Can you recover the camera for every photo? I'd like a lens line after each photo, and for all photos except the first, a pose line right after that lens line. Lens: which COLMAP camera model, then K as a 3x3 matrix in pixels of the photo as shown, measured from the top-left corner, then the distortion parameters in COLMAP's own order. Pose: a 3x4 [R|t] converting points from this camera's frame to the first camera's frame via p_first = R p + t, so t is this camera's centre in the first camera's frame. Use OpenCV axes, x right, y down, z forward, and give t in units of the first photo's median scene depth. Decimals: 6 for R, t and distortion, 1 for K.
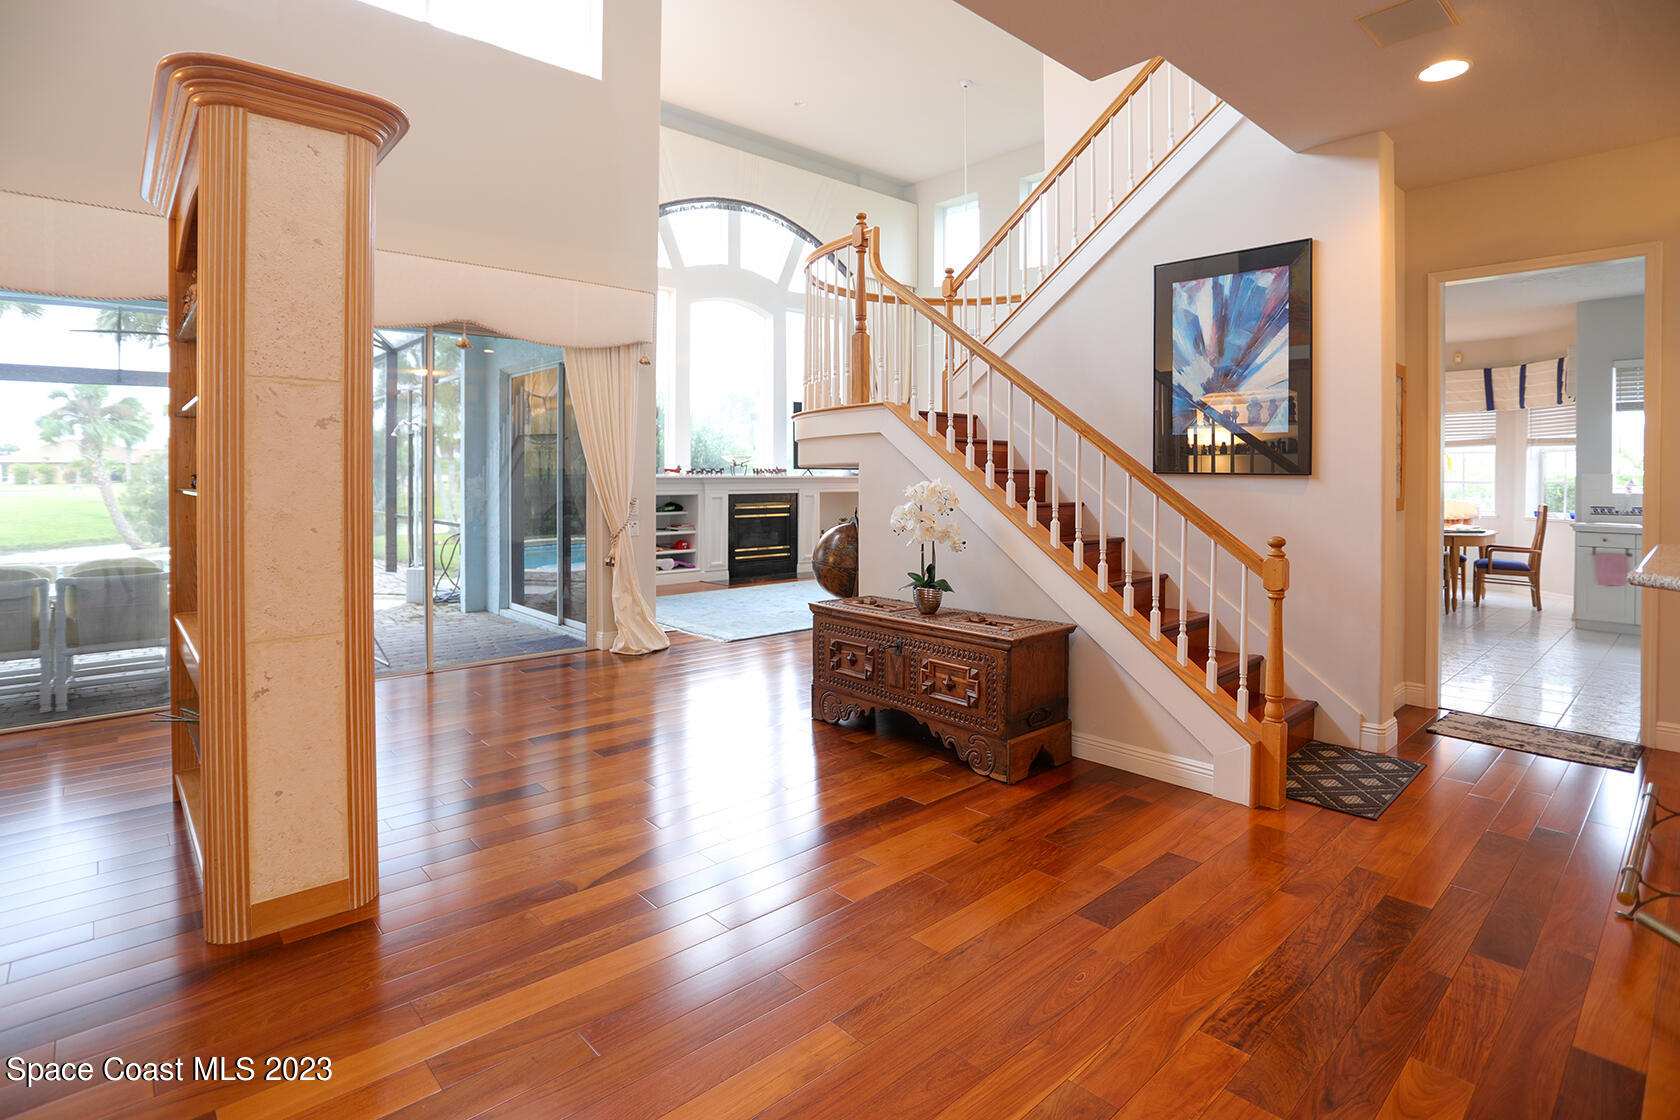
lens RADIAL K [[844.7, 0, 842.9], [0, 844.7, 480.0], [0, 0, 1]] dist [-0.022346, 0.000069]
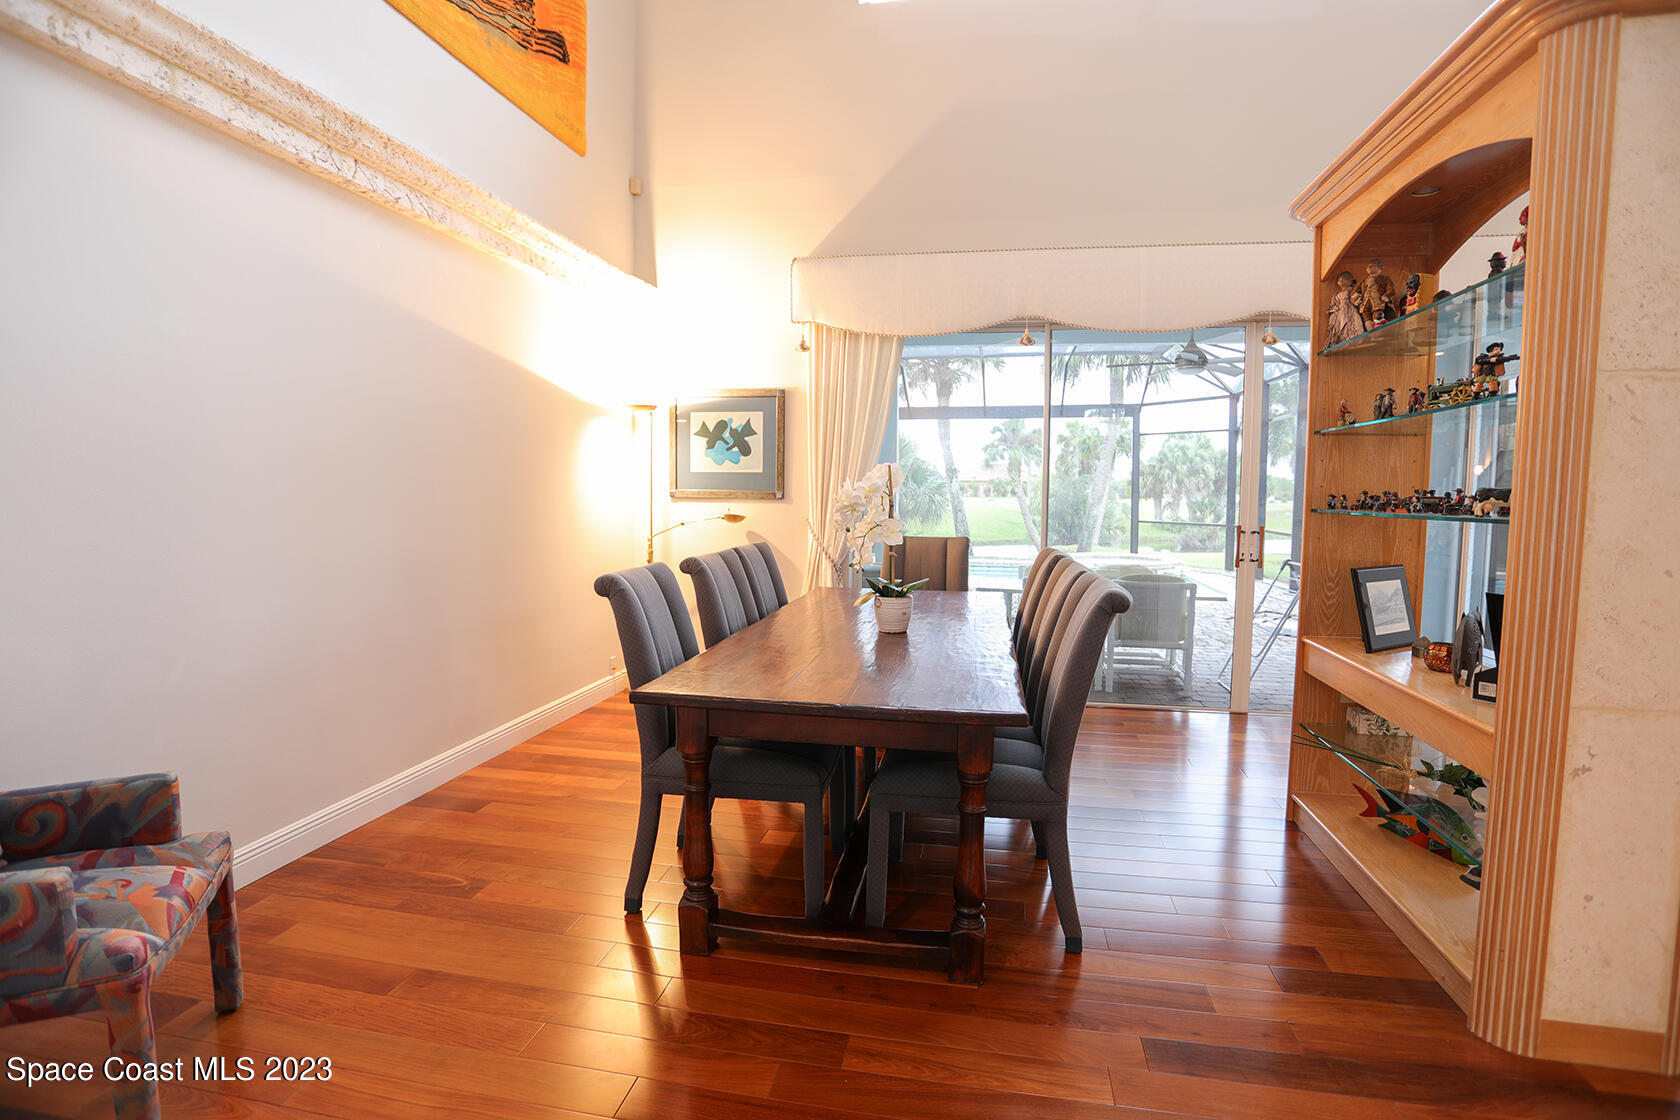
lens RADIAL K [[850.9, 0, 840.0], [0, 850.9, 560.0], [0, 0, 1]] dist [-0.000827, 0.000099]
pose [[0.589821, 0.073169, -0.804212, -0.477326], [-0.015410, 0.996725, 0.079382, -0.000929], [0.807387, -0.034428, 0.589017, -0.049119]]
